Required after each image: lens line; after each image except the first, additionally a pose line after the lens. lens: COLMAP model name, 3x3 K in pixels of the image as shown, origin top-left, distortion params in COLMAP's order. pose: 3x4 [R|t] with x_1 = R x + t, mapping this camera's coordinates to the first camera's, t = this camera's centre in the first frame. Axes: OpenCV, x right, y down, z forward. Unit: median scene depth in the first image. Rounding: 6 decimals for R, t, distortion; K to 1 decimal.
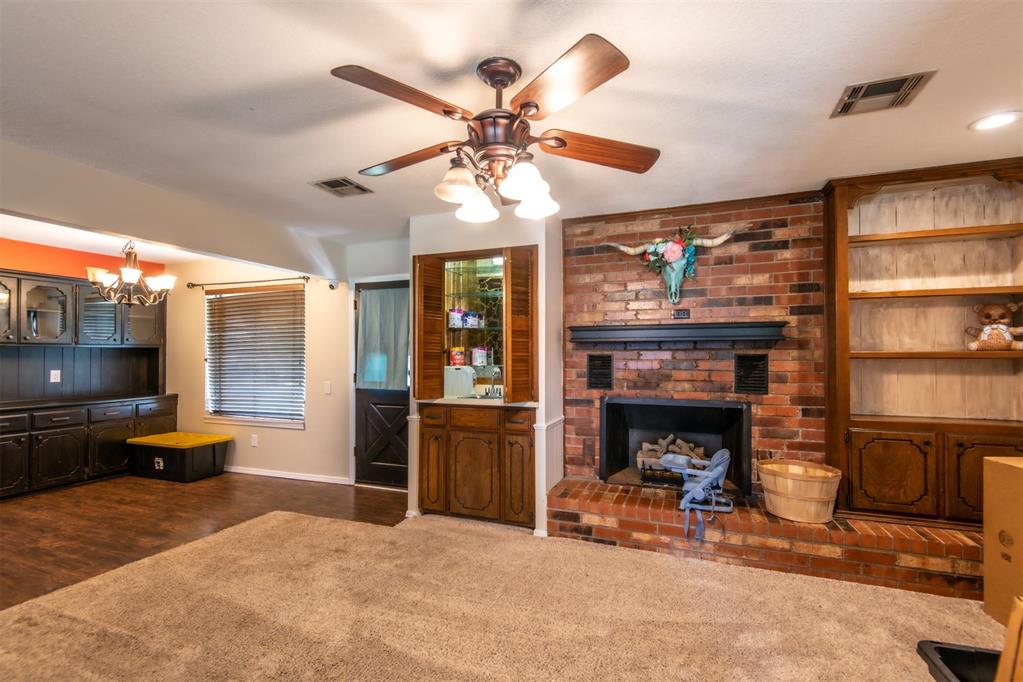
lens RADIAL K [[462.2, 0, 513.9], [0, 462.2, 348.1], [0, 0, 1]] dist [0.030566, -0.021018]
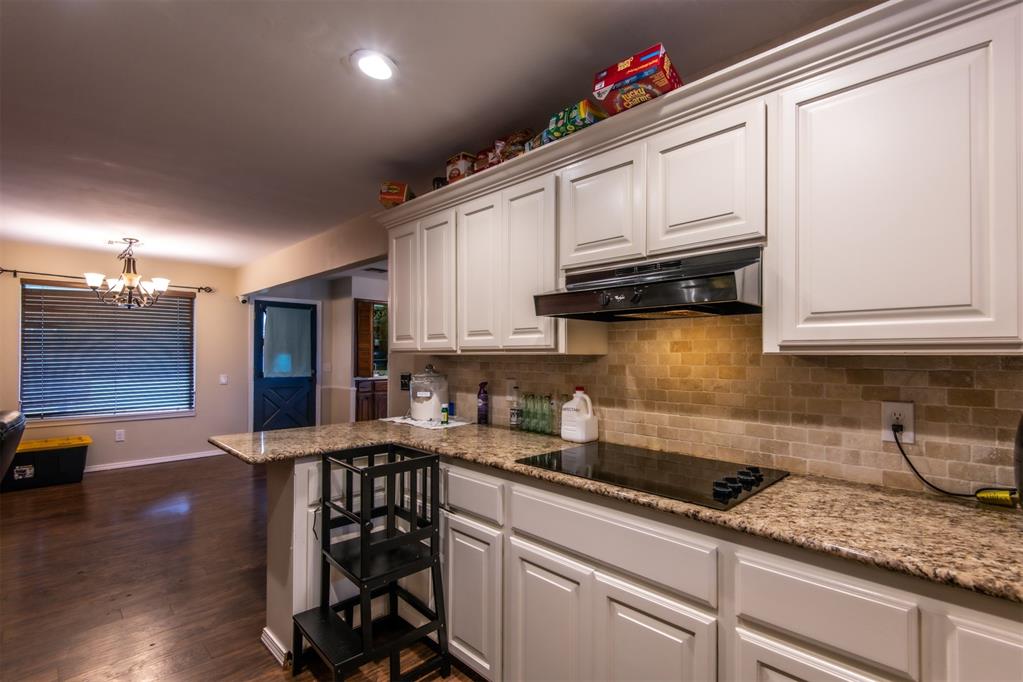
lens RADIAL K [[471.8, 0, 539.8], [0, 471.8, 350.7], [0, 0, 1]] dist [0.002644, -0.000291]
pose [[0.383910, 0.011990, 0.923293, -1.695179], [-0.014972, 0.999865, -0.006759, 0.005155], [-0.923249, -0.011229, 0.384038, -0.374288]]
